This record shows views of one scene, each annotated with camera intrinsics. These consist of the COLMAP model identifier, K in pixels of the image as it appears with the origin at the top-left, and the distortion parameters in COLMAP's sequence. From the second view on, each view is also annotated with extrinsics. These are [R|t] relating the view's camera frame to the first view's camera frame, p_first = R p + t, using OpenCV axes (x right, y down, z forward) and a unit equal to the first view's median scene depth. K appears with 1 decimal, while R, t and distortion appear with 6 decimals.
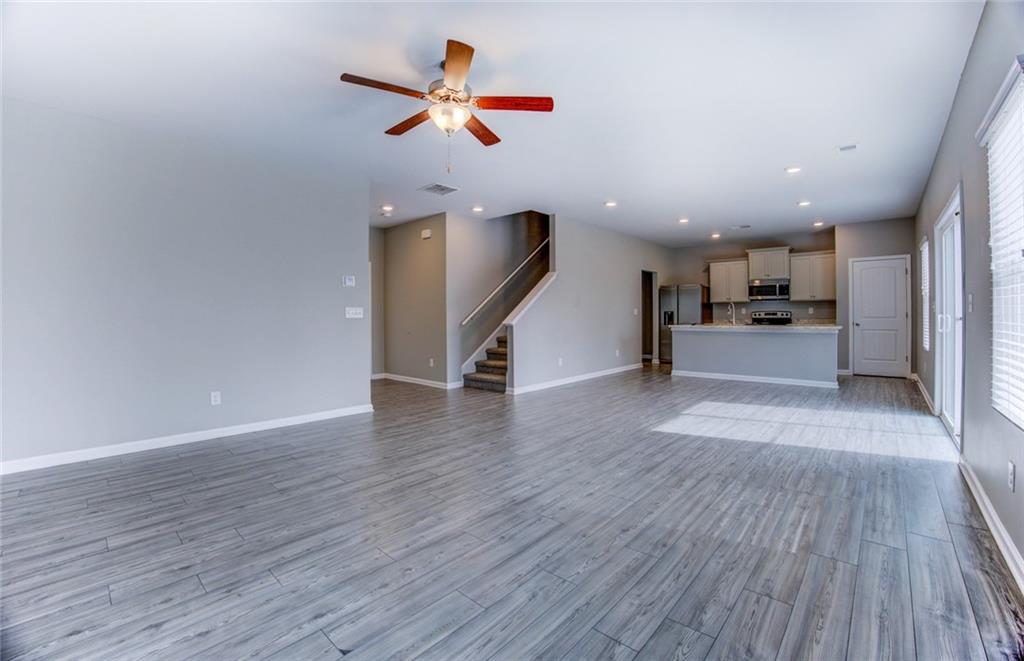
lens RADIAL K [[436.4, 0, 524.8], [0, 436.4, 316.1], [0, 0, 1]] dist [-0.053425, 0.000735]
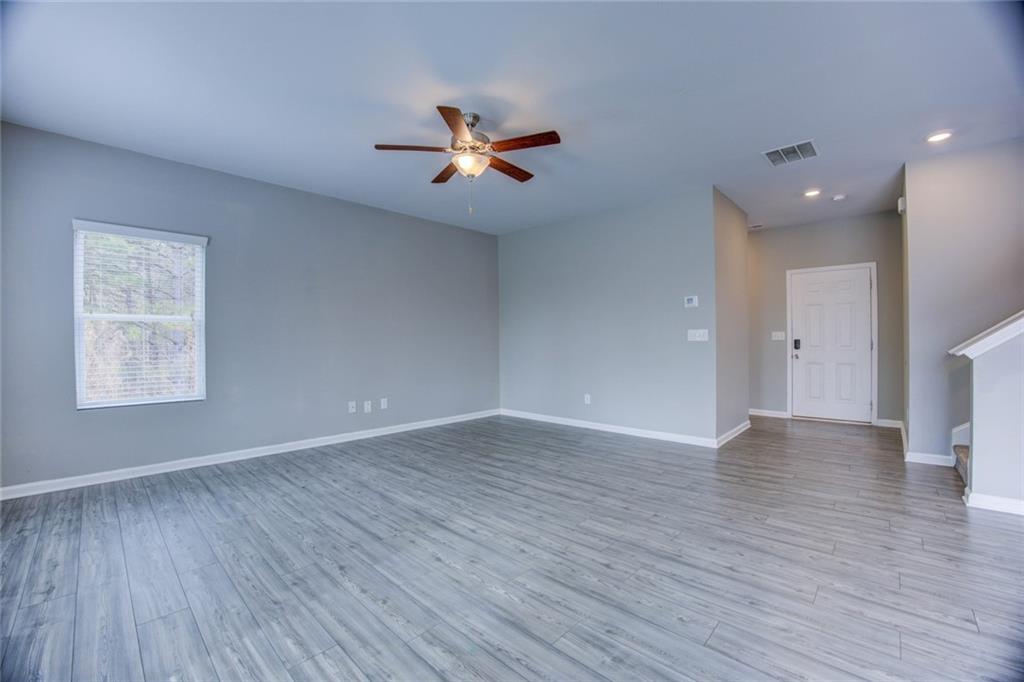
lens RADIAL K [[406.2, 0, 502.6], [0, 406.2, 342.8], [0, 0, 1]] dist [-0.041582, 0.003946]
pose [[-0.055673, 0.008082, -0.998416, 0.890668], [0.015688, 0.999851, 0.007219, -0.012690], [0.998326, -0.015261, -0.055791, 1.134922]]
